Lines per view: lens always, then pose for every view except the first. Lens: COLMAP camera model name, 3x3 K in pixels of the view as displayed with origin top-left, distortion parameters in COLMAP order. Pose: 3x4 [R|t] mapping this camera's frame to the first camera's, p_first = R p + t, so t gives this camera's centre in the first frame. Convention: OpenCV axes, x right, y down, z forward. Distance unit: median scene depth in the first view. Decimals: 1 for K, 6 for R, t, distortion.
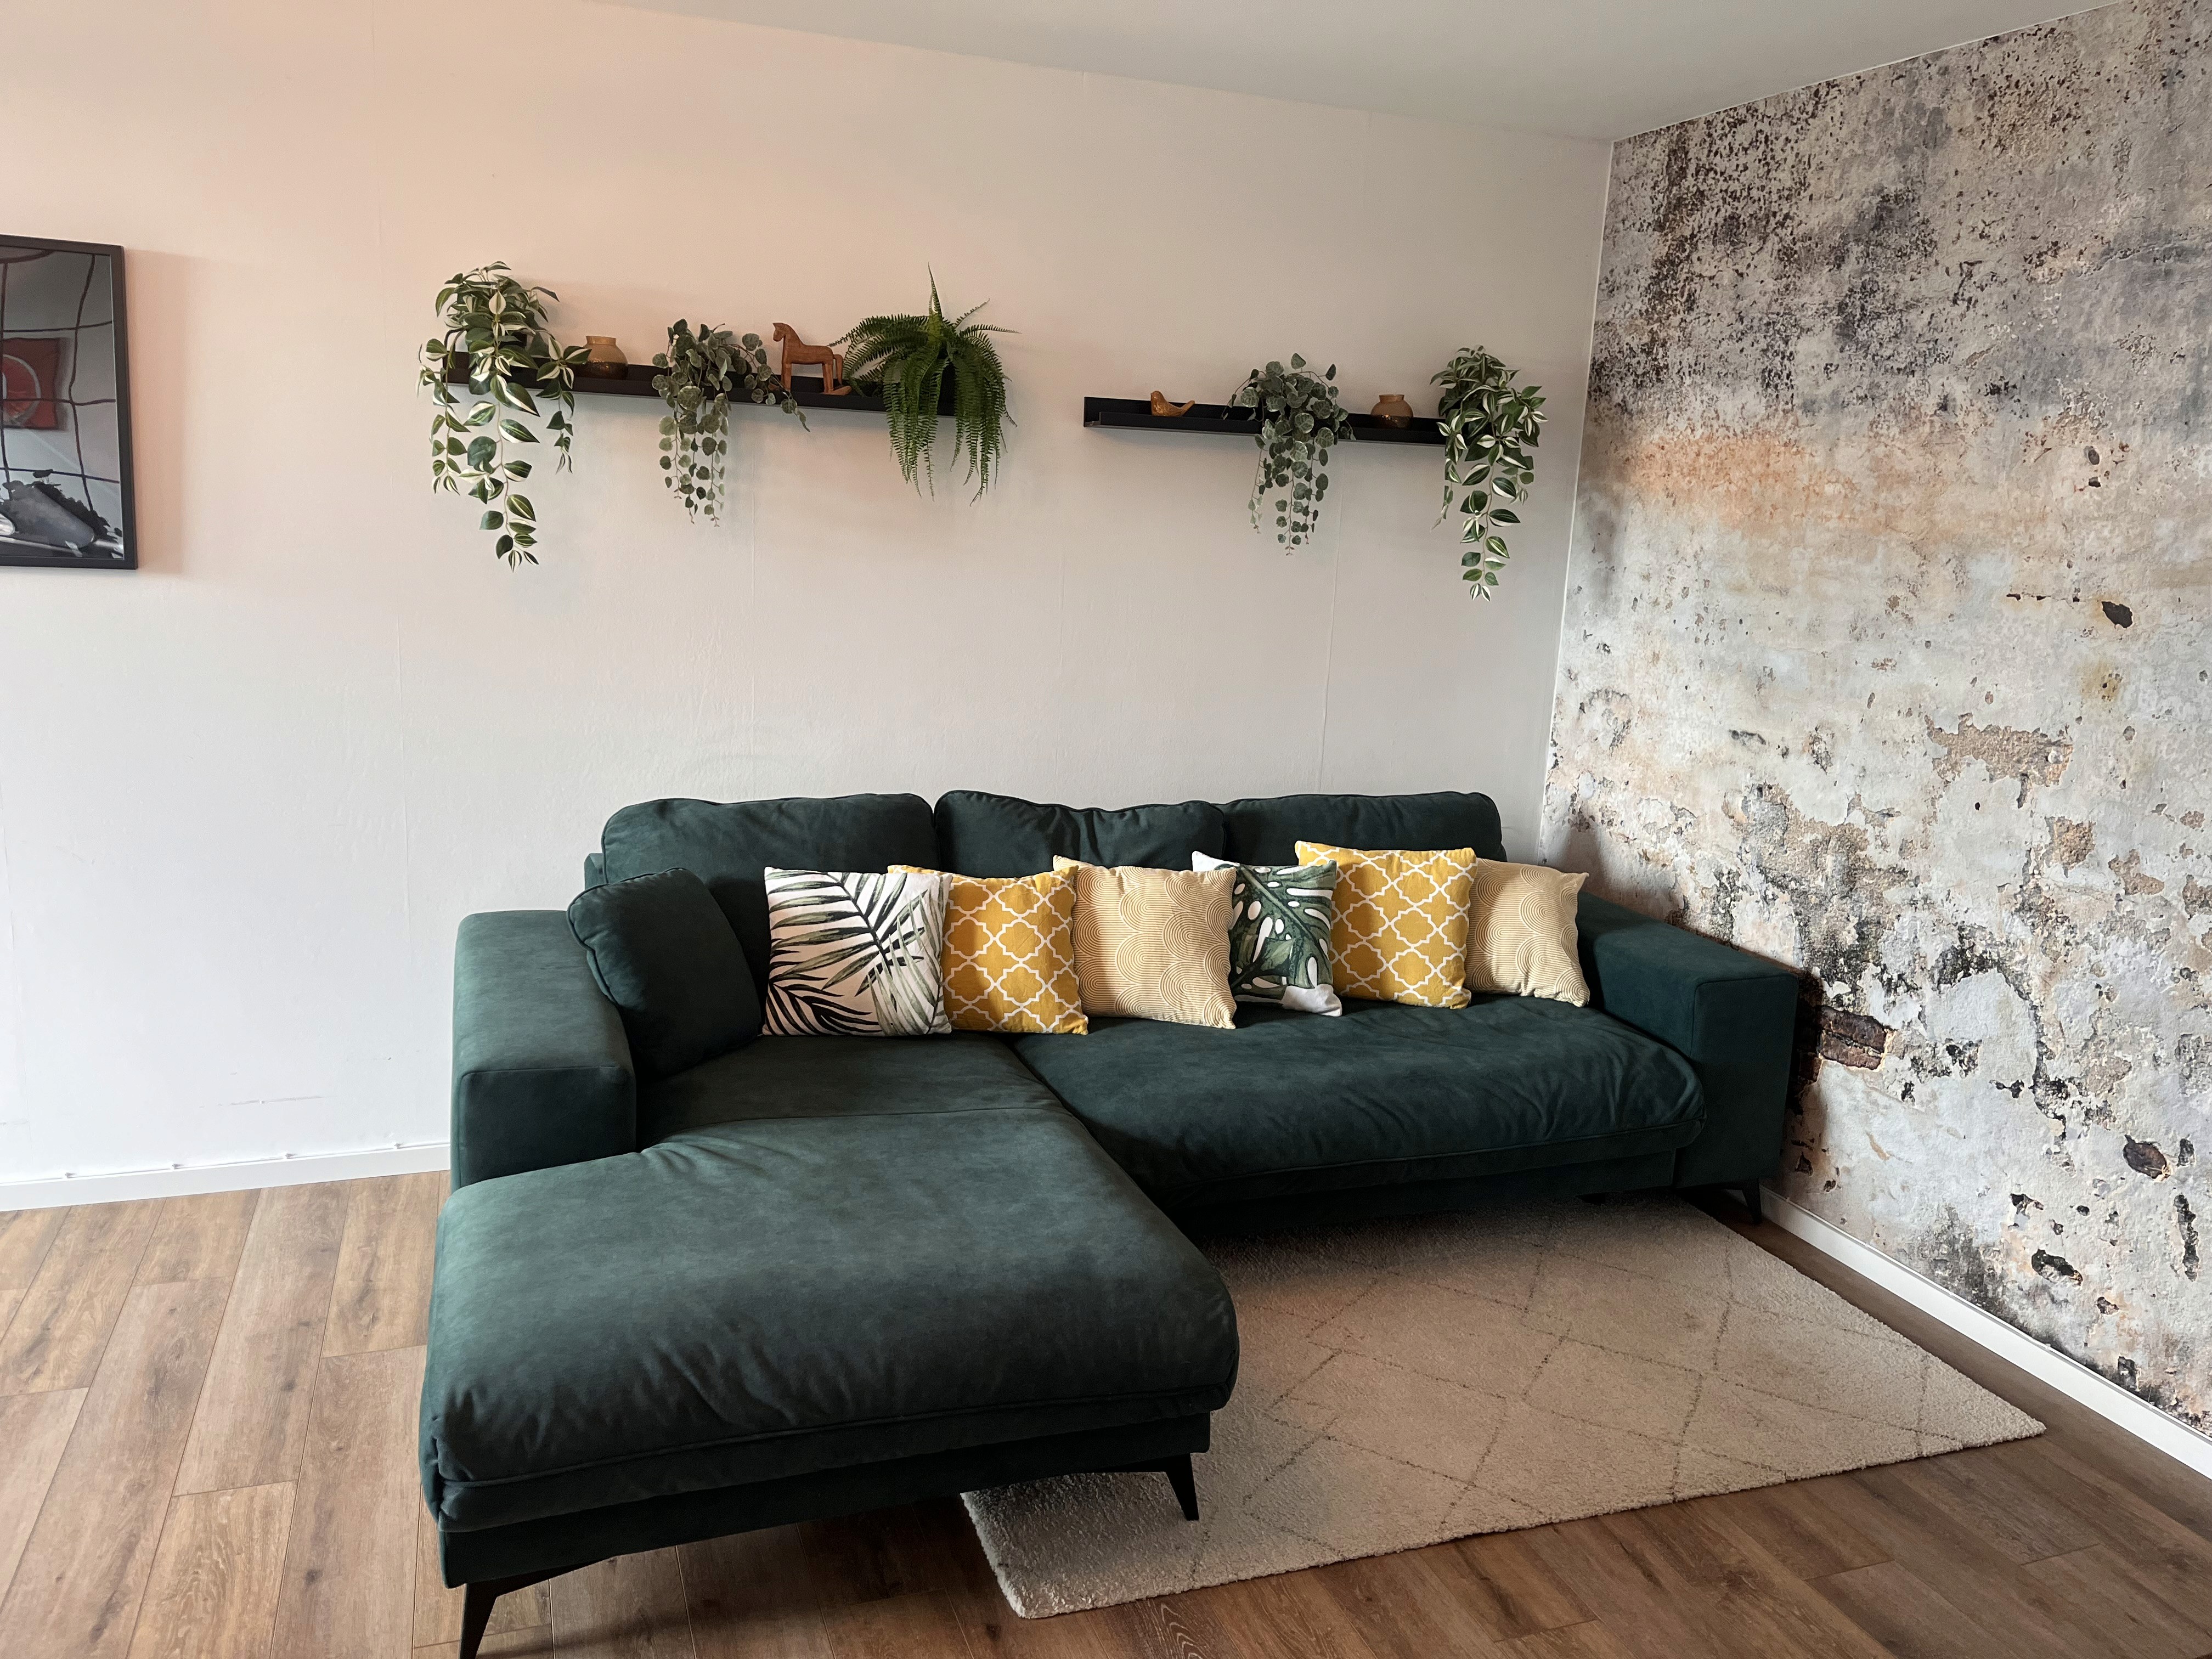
lens RADIAL K [[1669.6, 0, 1107.8], [0, 1669.6, 833.1], [0, 0, 1]] dist [0.080417, -0.105908]
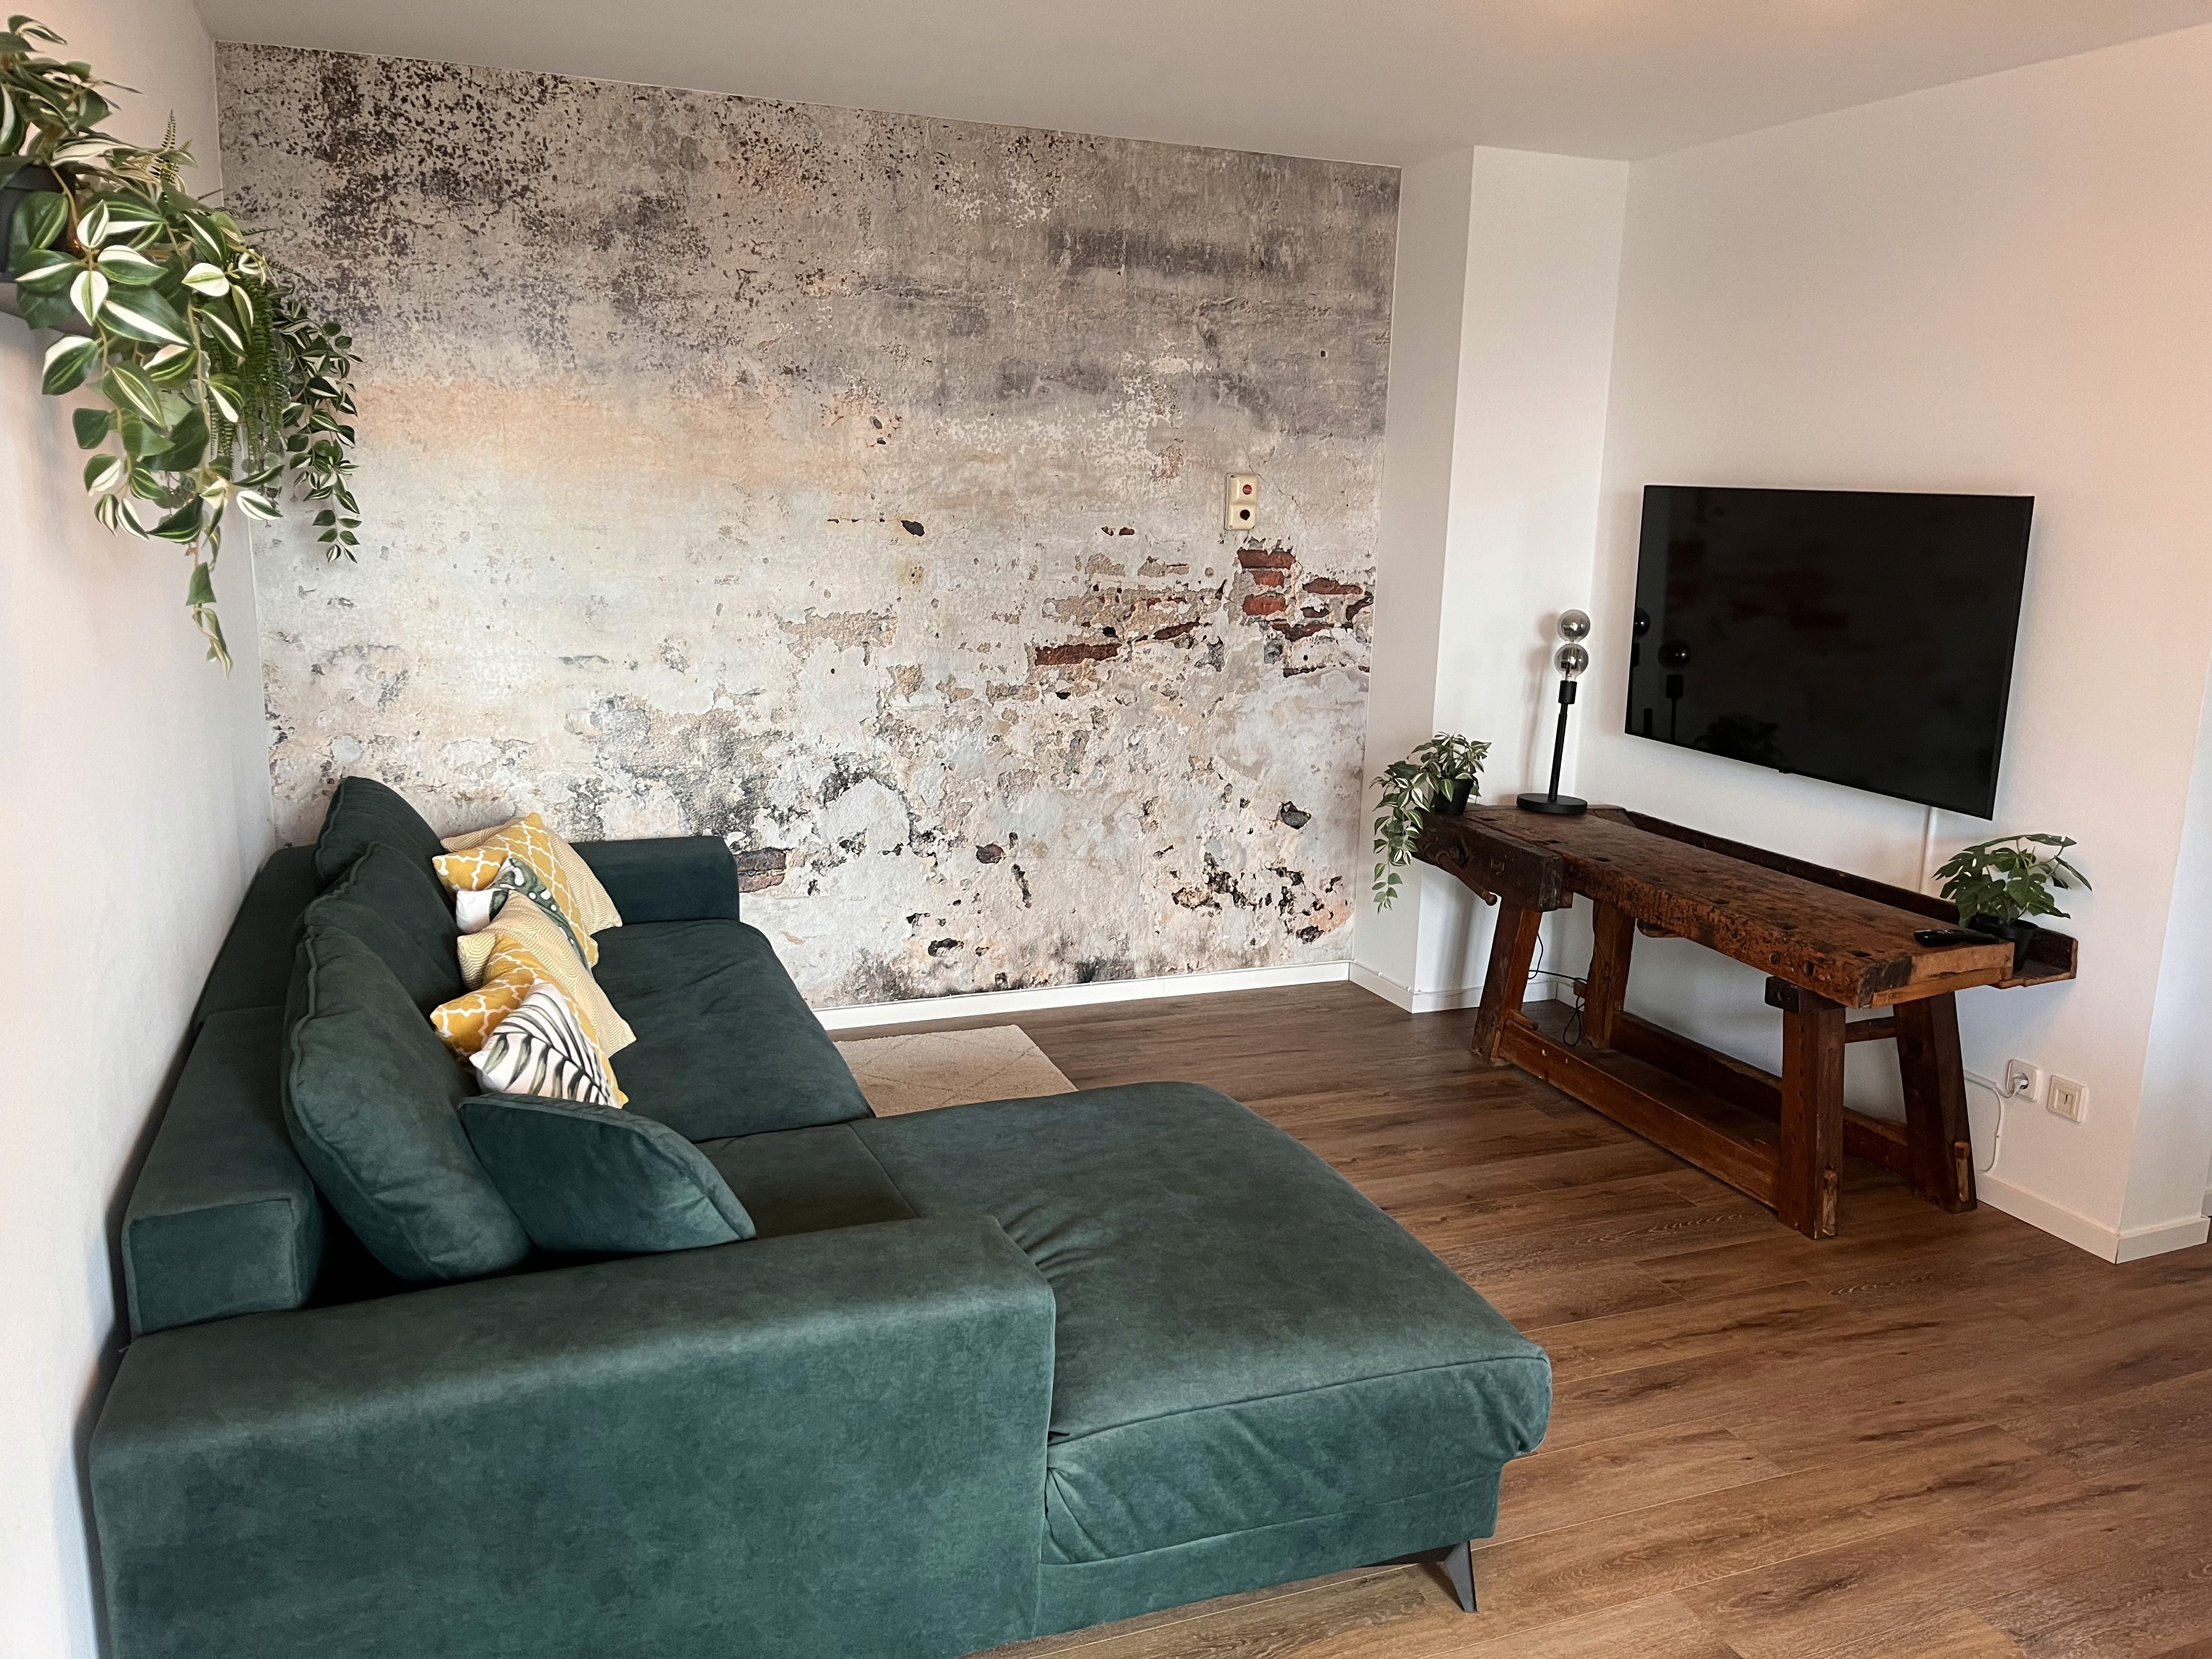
lens RADIAL K [[1669.6, 0, 1107.8], [0, 1669.6, 833.1], [0, 0, 1]] dist [0.080417, -0.105908]
pose [[-0.022058, -0.251230, 0.967676, -0.812490], [0.174043, 0.952167, 0.251171, -0.183306], [-0.984491, 0.173957, 0.022722, 0.705792]]
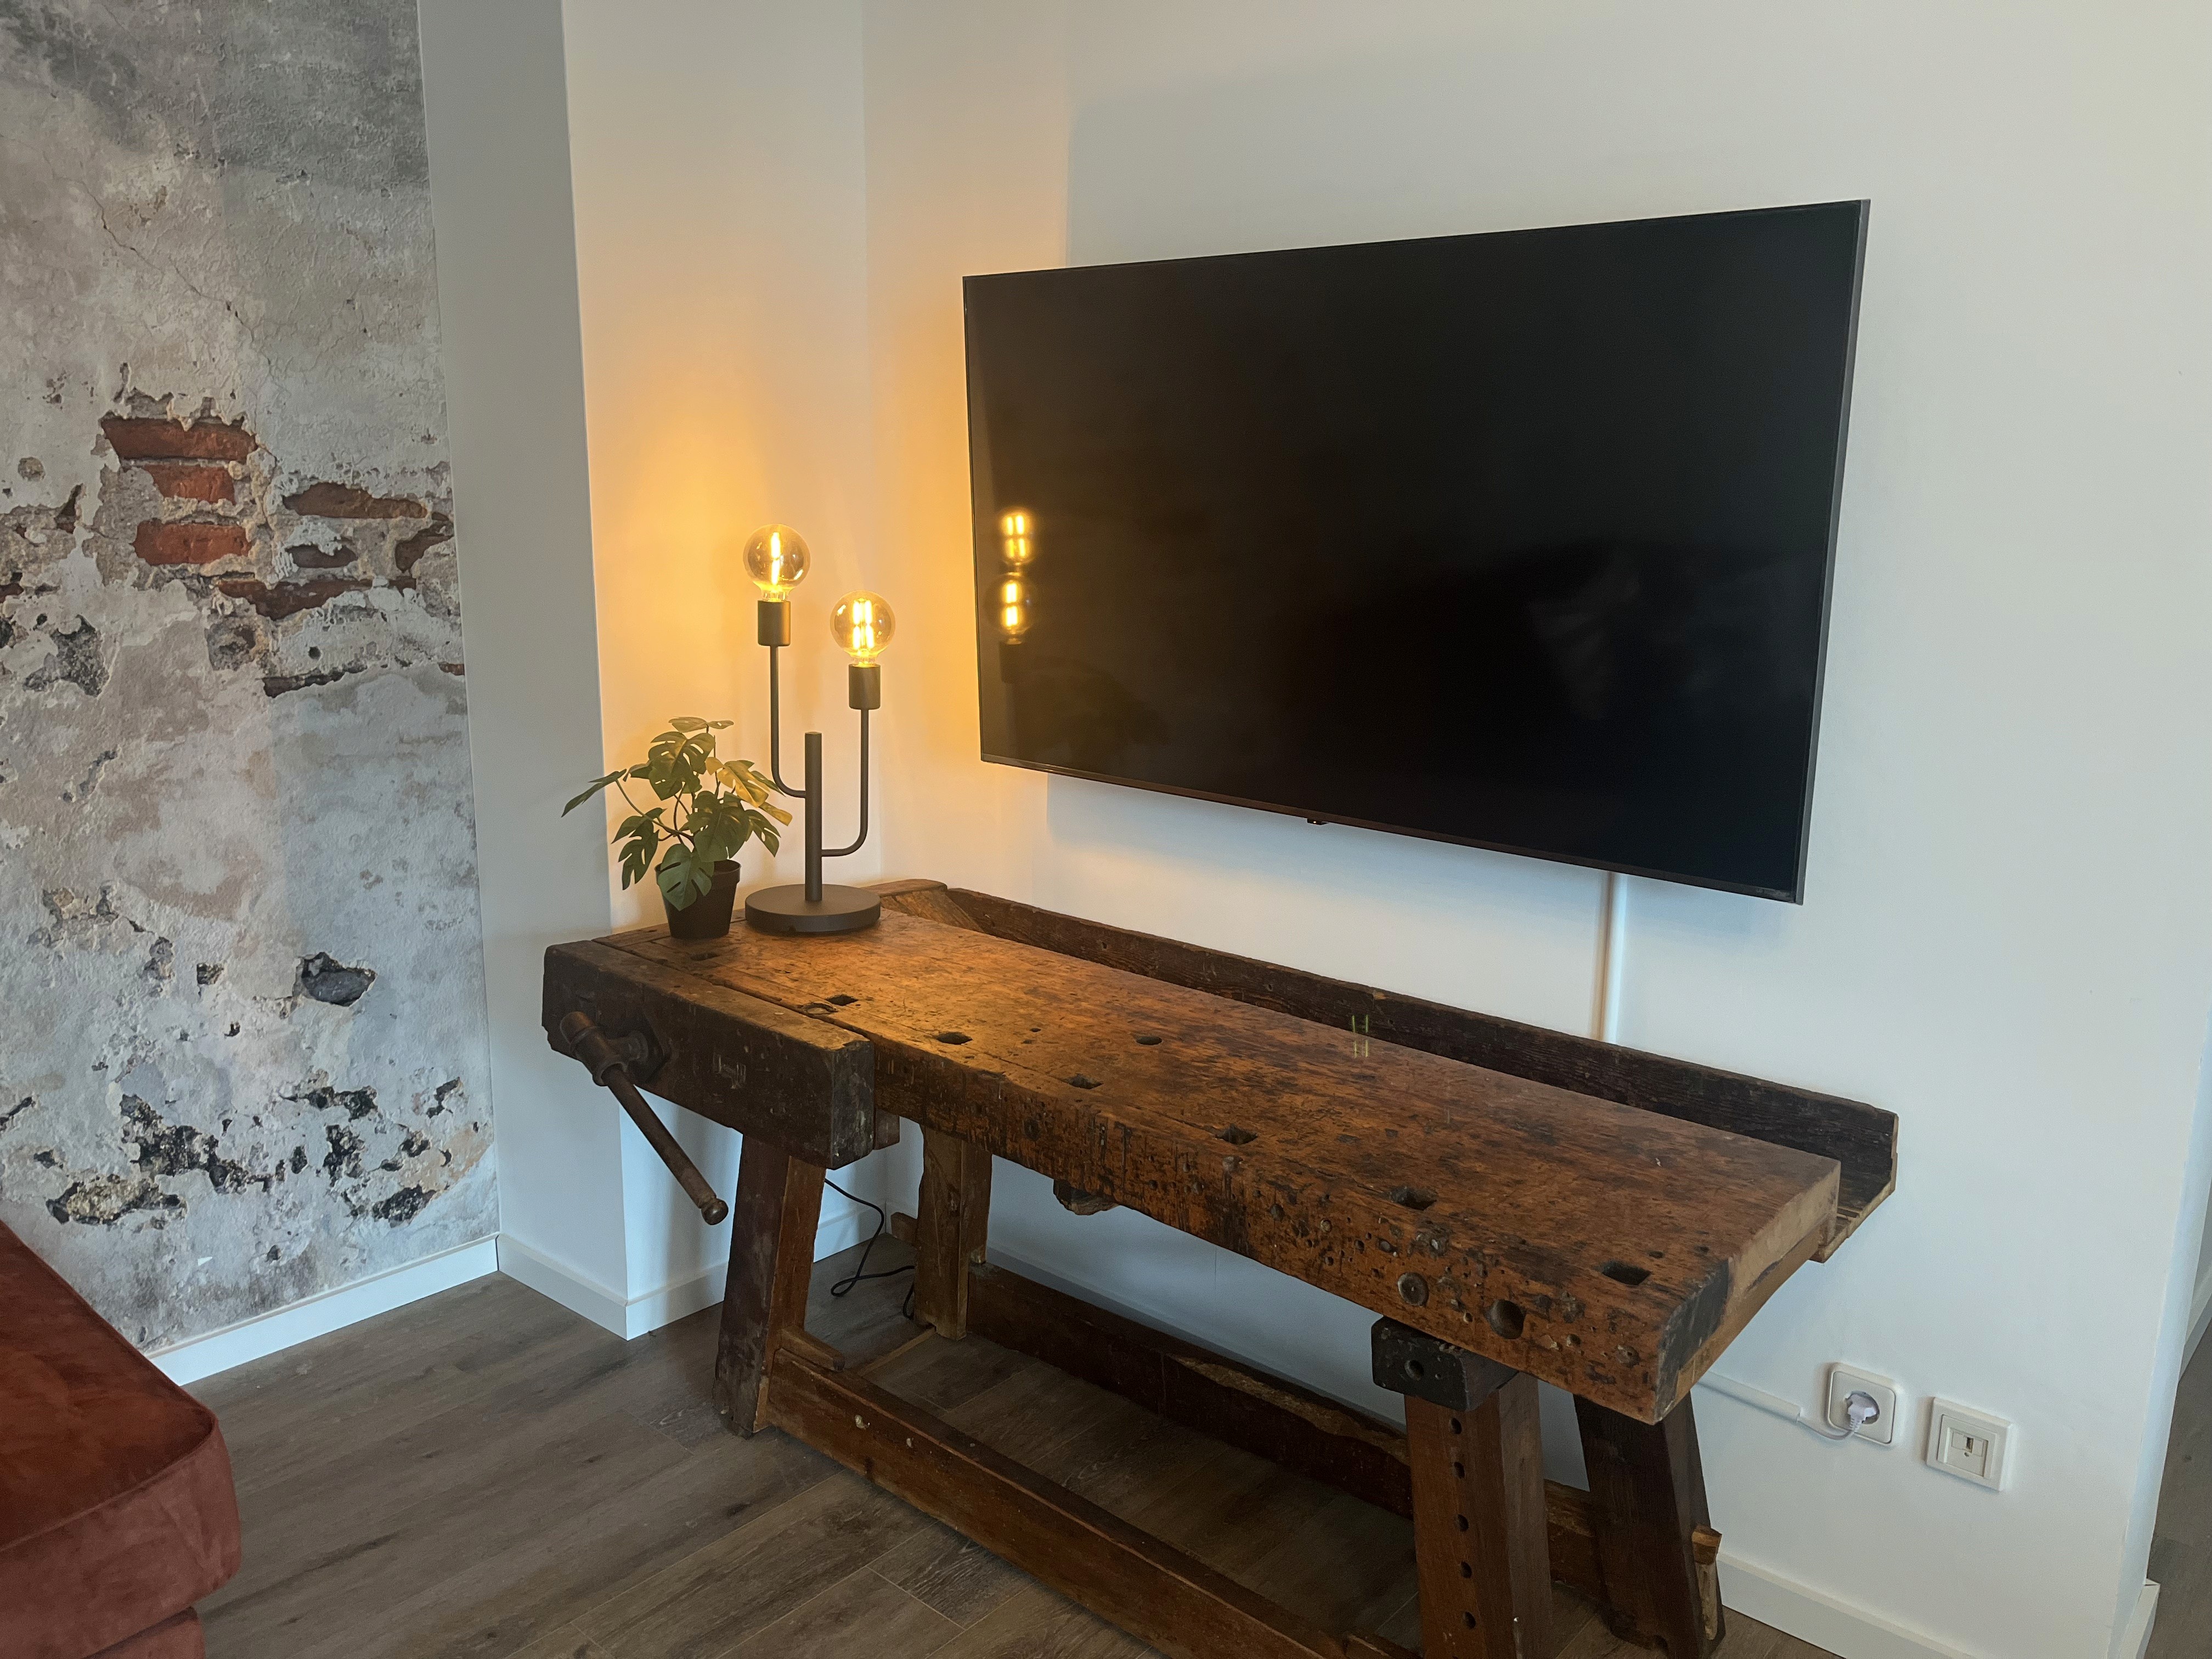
lens RADIAL K [[1669.6, 0, 1107.8], [0, 1669.6, 833.1], [0, 0, 1]] dist [0.080417, -0.105908]
pose [[-0.471279, -0.226823, 0.852319, -0.143805], [0.147646, 0.932439, 0.329784, -0.047058], [-0.869538, 0.281262, -0.405950, 0.563780]]
